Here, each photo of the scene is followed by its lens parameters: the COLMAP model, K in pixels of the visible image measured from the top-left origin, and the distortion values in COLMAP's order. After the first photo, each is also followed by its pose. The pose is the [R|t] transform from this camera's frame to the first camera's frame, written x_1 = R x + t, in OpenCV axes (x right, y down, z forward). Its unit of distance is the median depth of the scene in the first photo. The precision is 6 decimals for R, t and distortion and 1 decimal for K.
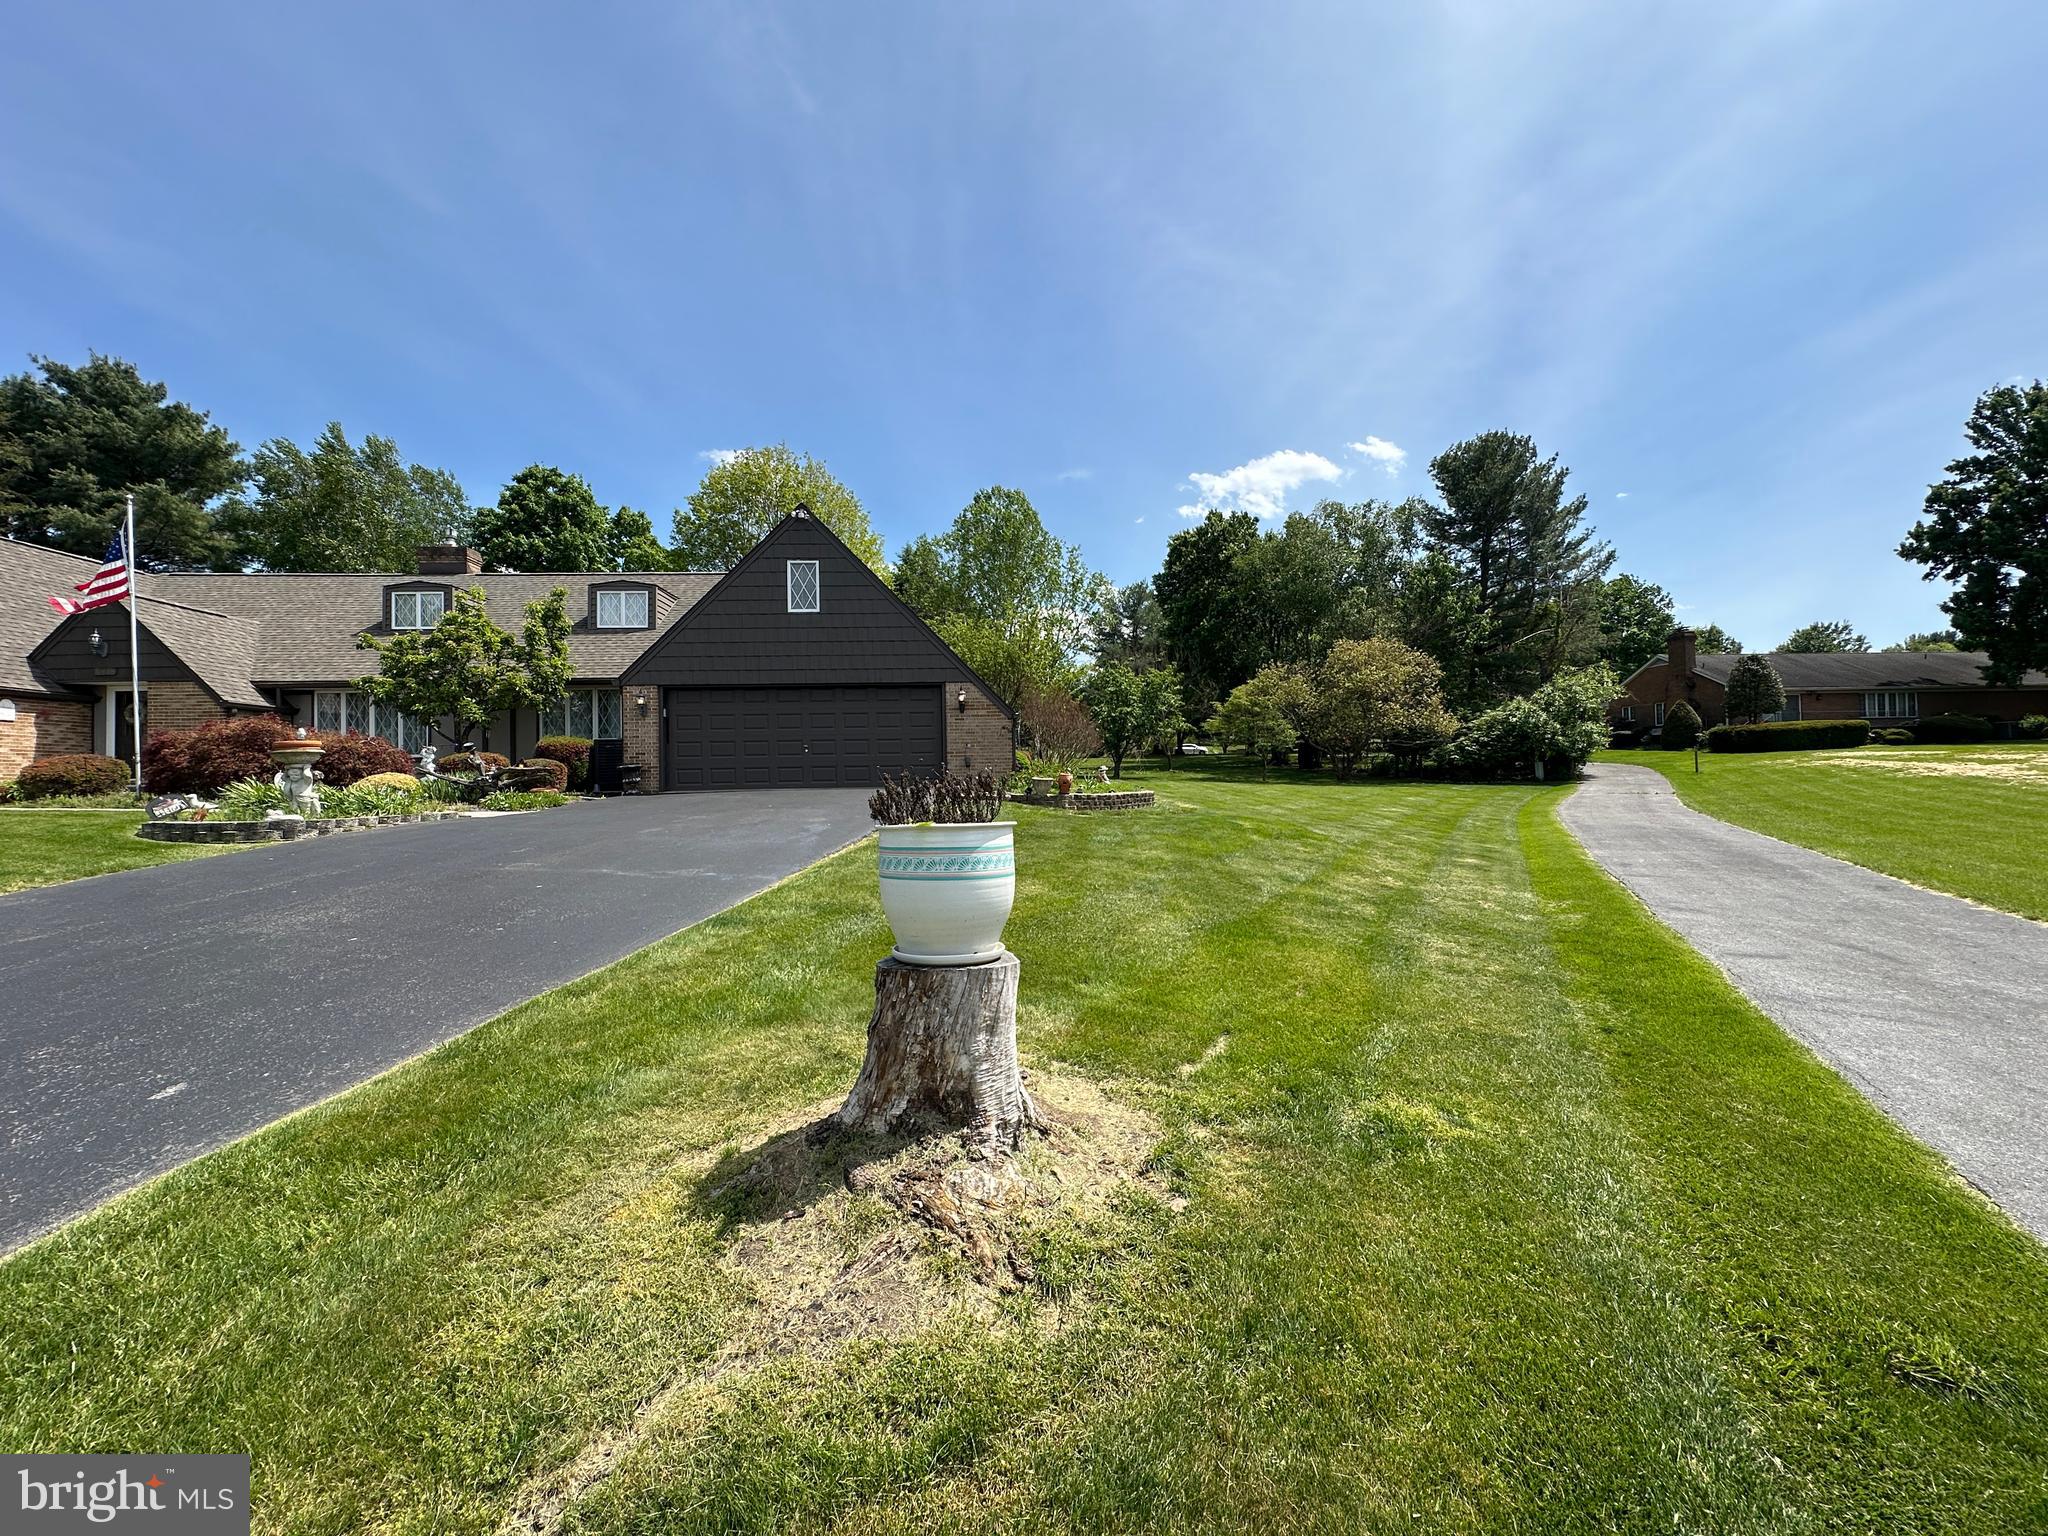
lens RADIAL K [[817.9, 0, 1024.6], [0, 817.9, 766.3], [0, 0, 1]] dist [-0.000708, 0.000360]
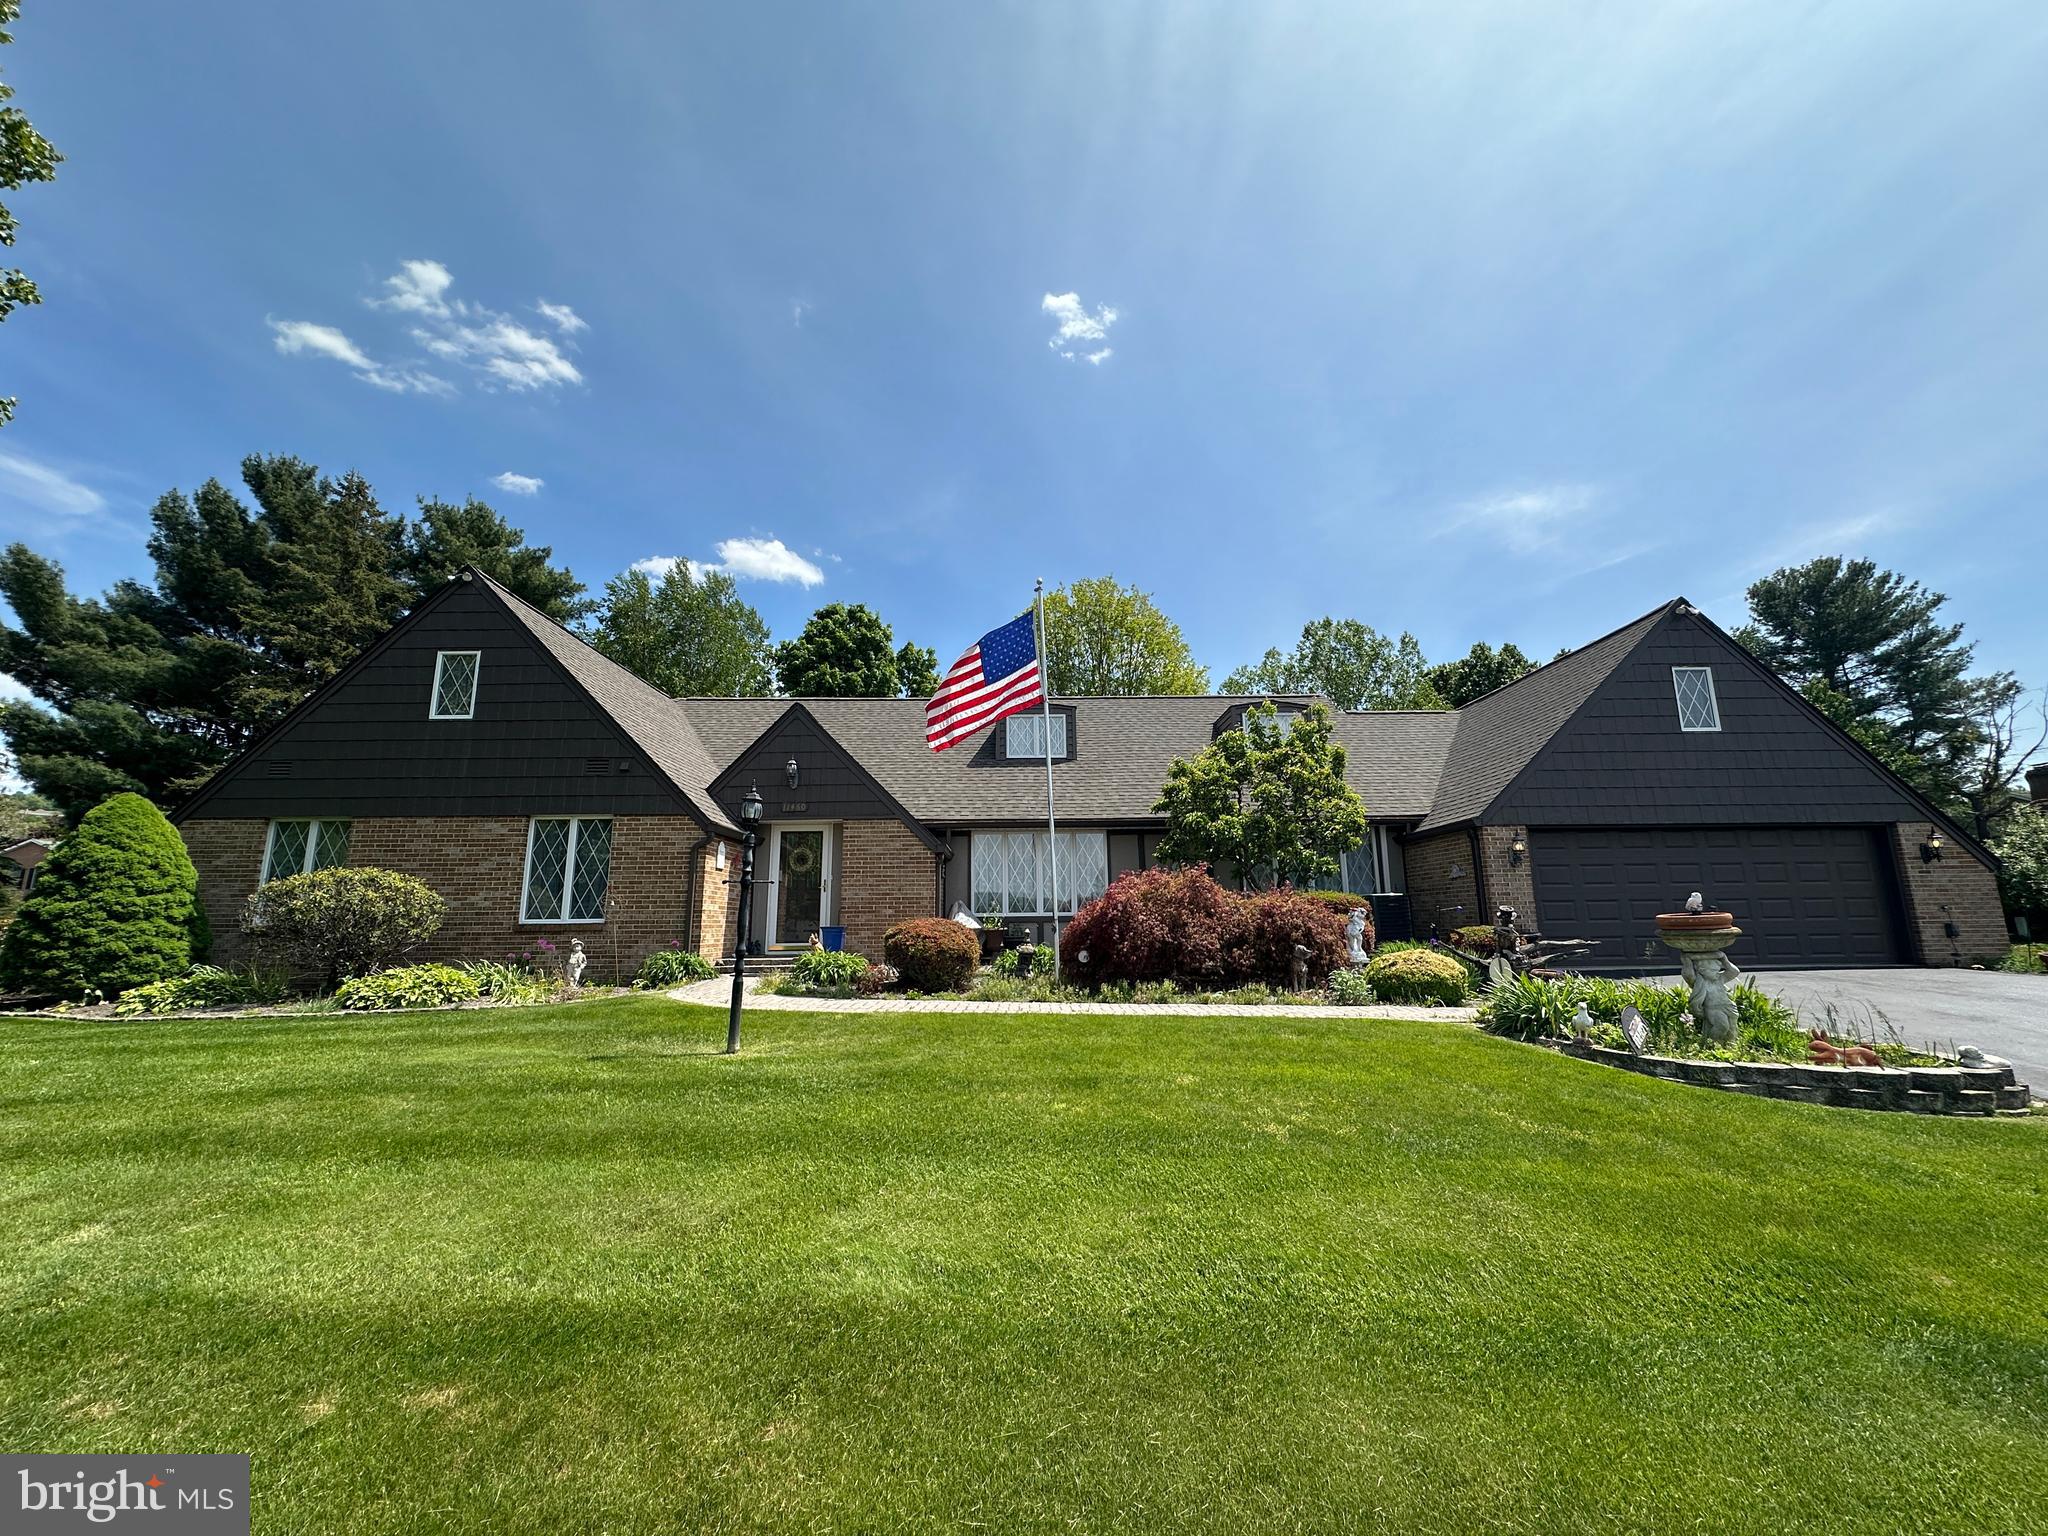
lens RADIAL K [[816.0, 0, 1023.2], [0, 816.0, 765.0], [0, 0, 1]] dist [-0.002123, 0.000643]
pose [[0.999016, -0.001108, -0.044339, -0.365117], [-0.006535, 0.985099, -0.171867, -0.008634], [0.043869, 0.171988, 0.984122, 0.091715]]
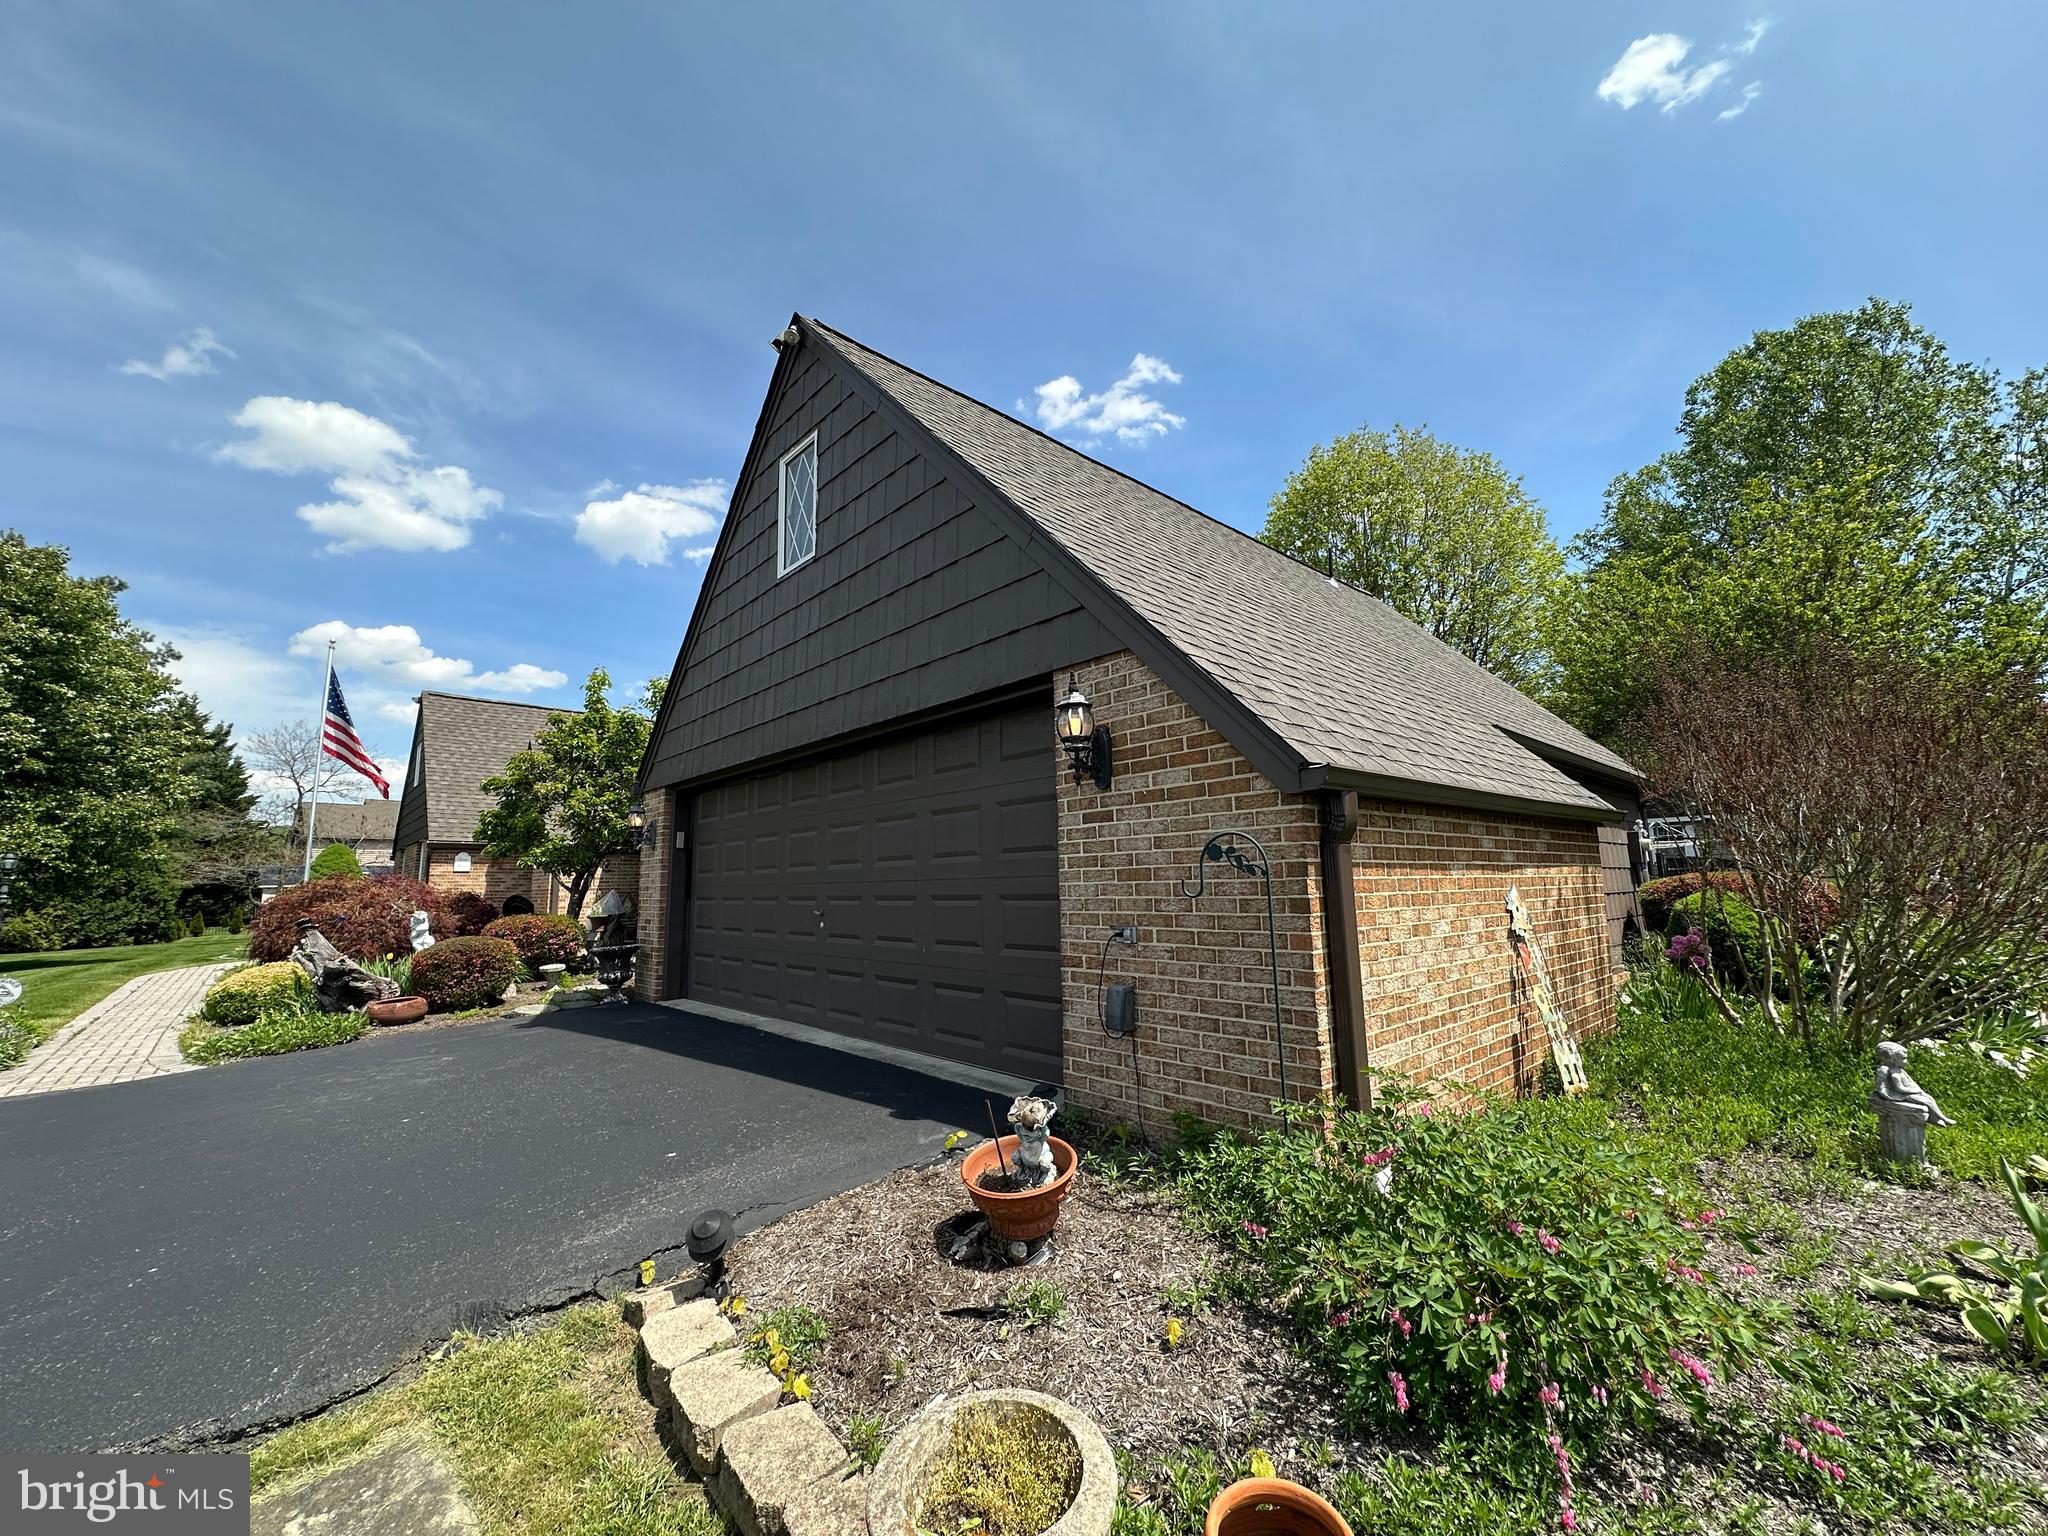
lens RADIAL K [[824.0, 0, 1025.9], [0, 824.0, 763.6], [0, 0, 1]] dist [-0.002389, 0.000670]
pose [[0.632117, -0.111720, -0.766777, 0.037579], [0.022846, 0.991809, -0.125674, -0.018437], [0.774536, 0.061923, 0.629492, 0.351770]]
